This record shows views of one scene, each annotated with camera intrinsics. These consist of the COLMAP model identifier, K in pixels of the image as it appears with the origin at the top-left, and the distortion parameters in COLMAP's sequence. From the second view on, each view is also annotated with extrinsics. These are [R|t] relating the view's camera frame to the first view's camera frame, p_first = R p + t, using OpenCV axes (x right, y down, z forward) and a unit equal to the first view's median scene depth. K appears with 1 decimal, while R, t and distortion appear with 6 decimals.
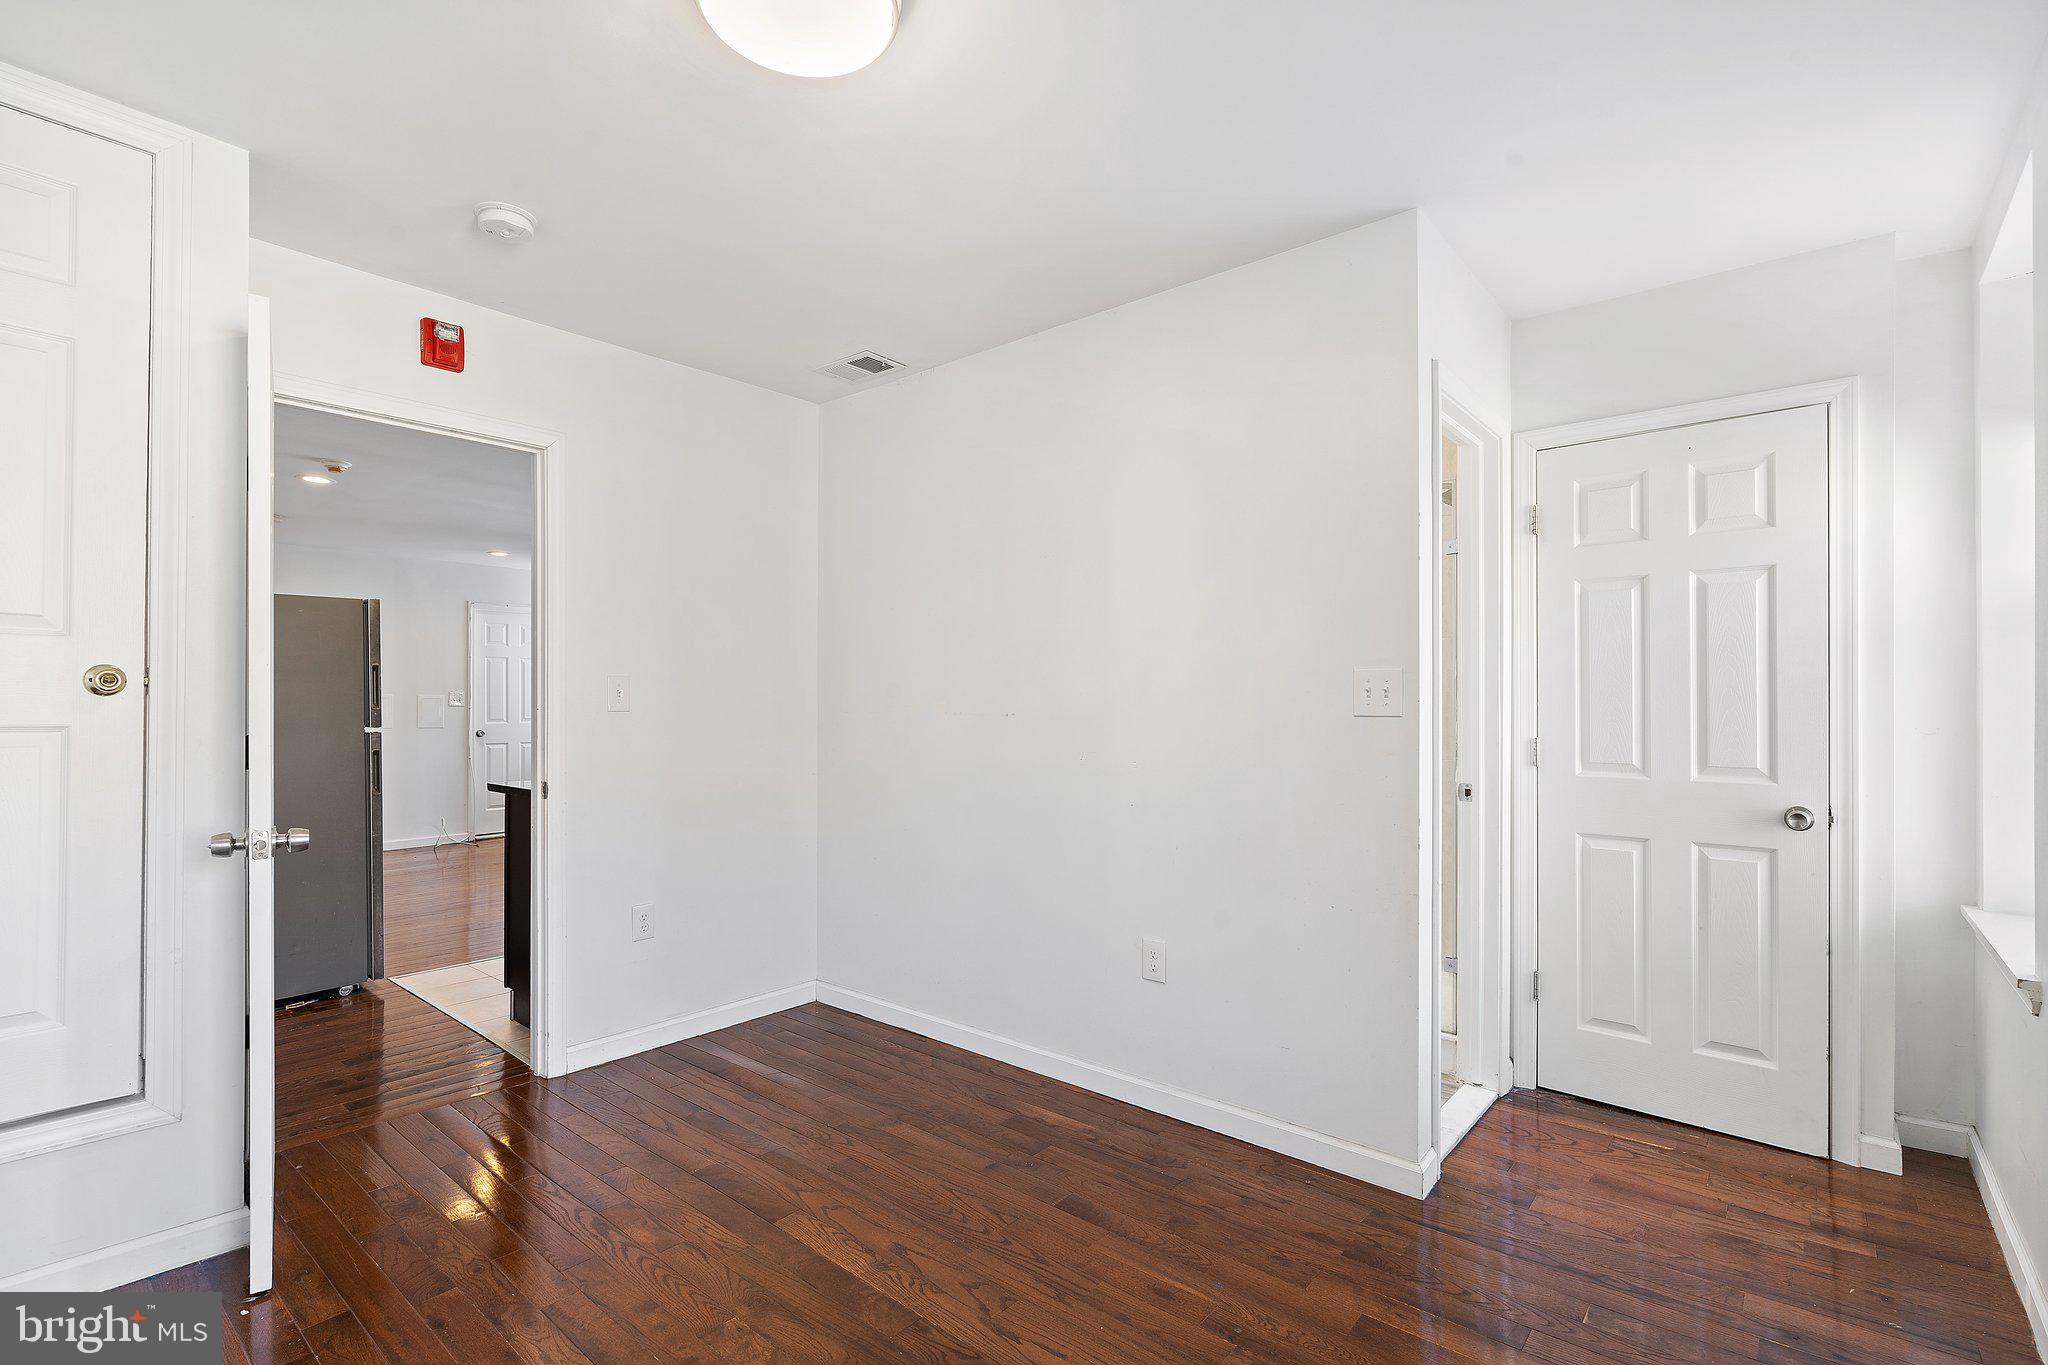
lens RADIAL K [[929.5, 0, 1013.2], [0, 929.5, 692.0], [0, 0, 1]] dist [-0.008579, 0.002490]
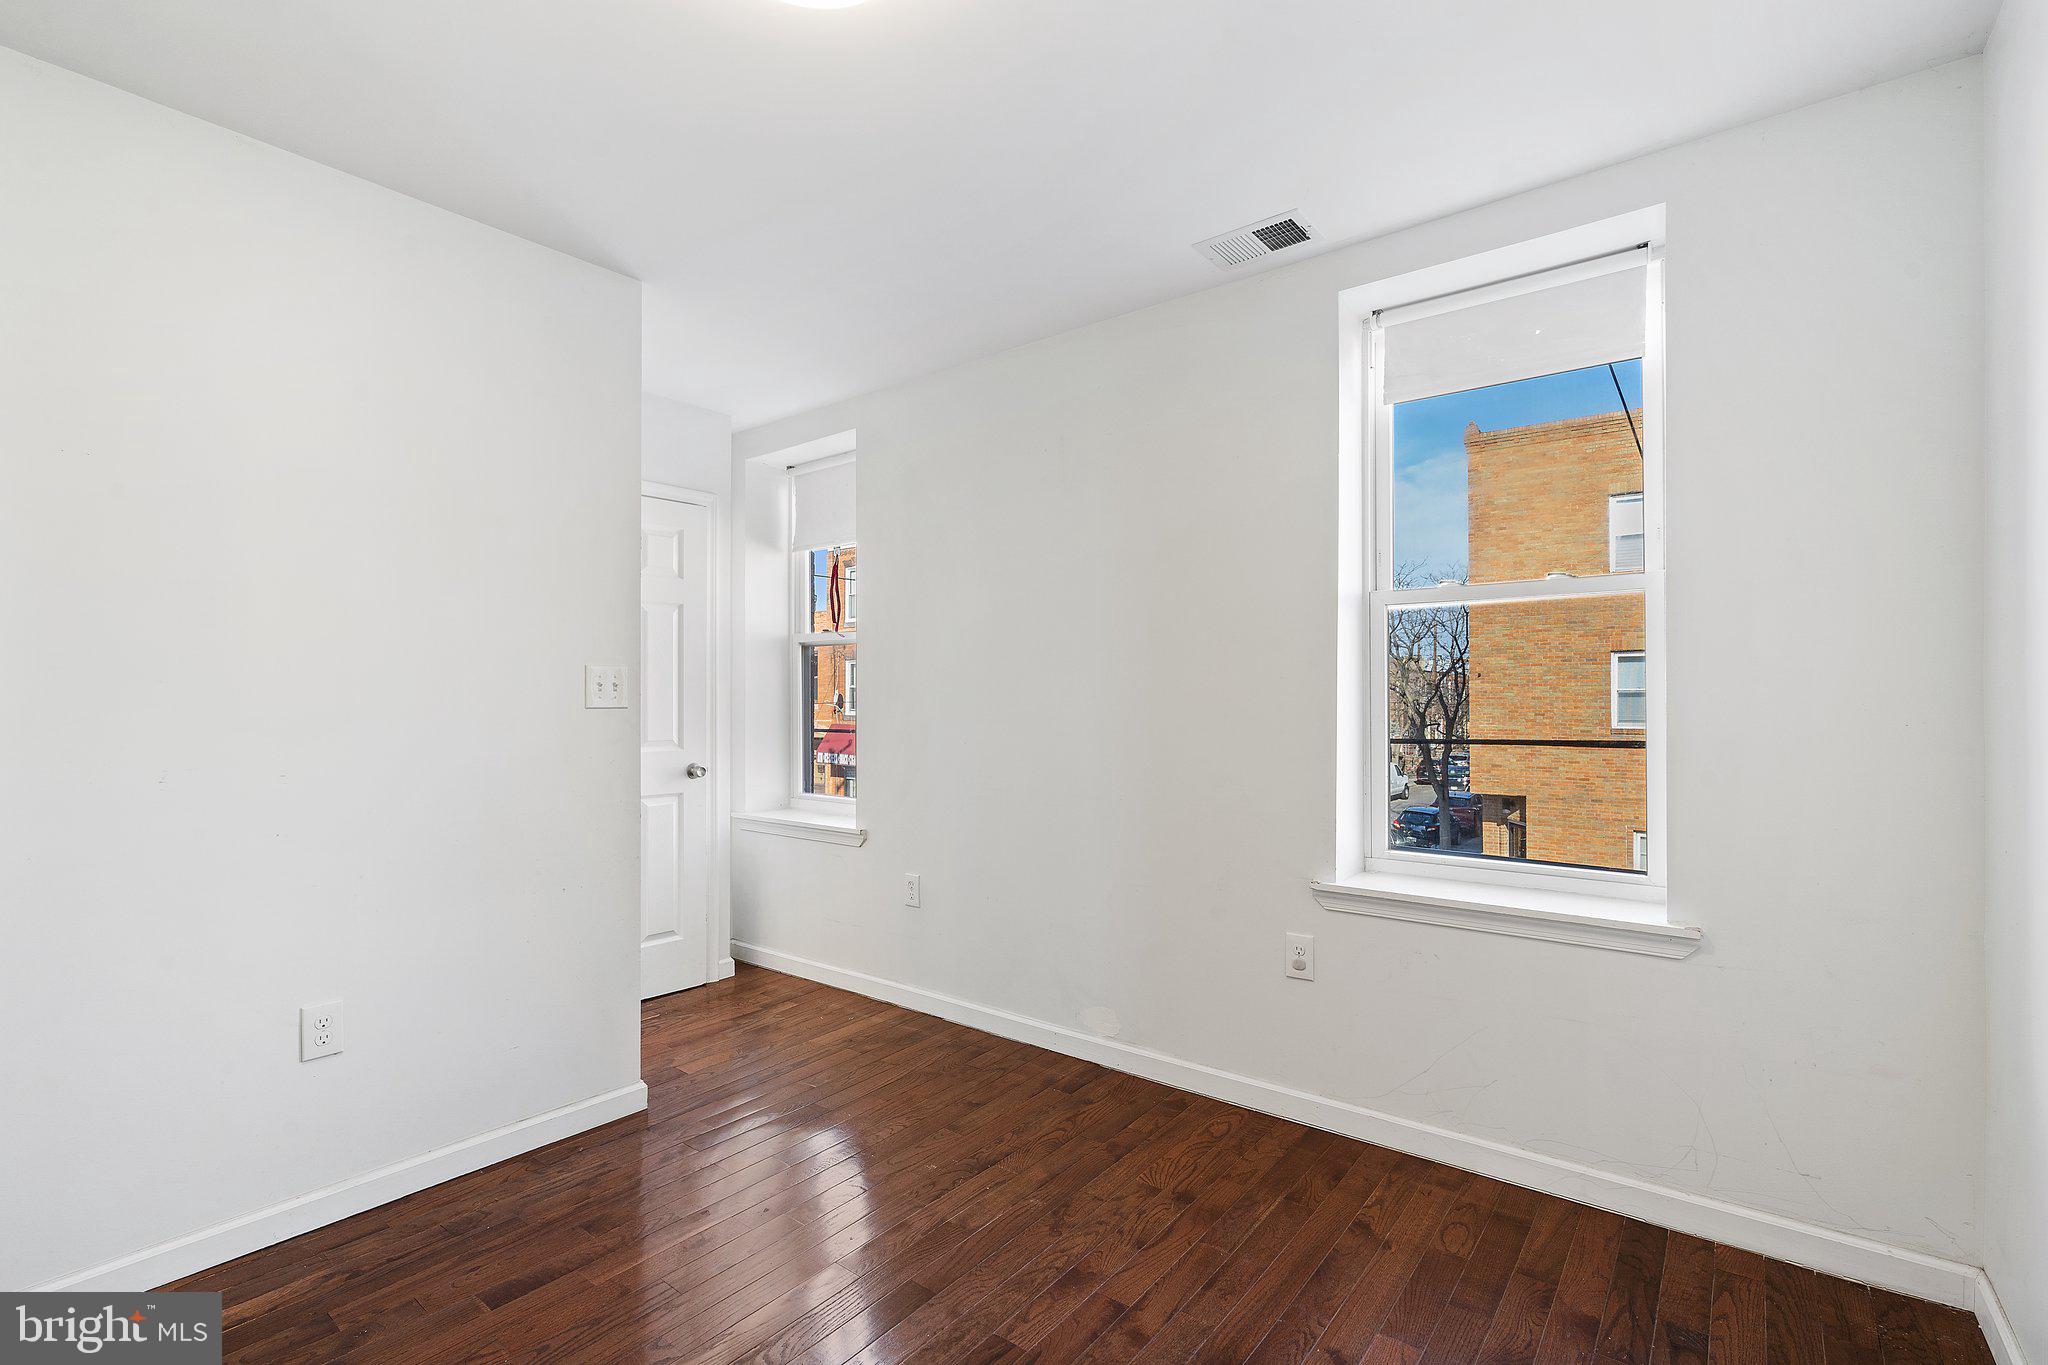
lens RADIAL K [[929.5, 0, 1016.8], [0, 929.5, 693.5], [0, 0, 1]] dist [-0.008579, 0.002490]
pose [[-0.025673, 0.002009, 0.999668, -0.731102], [-0.014029, 0.999899, -0.002370, 0.004645], [-0.999572, -0.014086, -0.025642, 0.523651]]
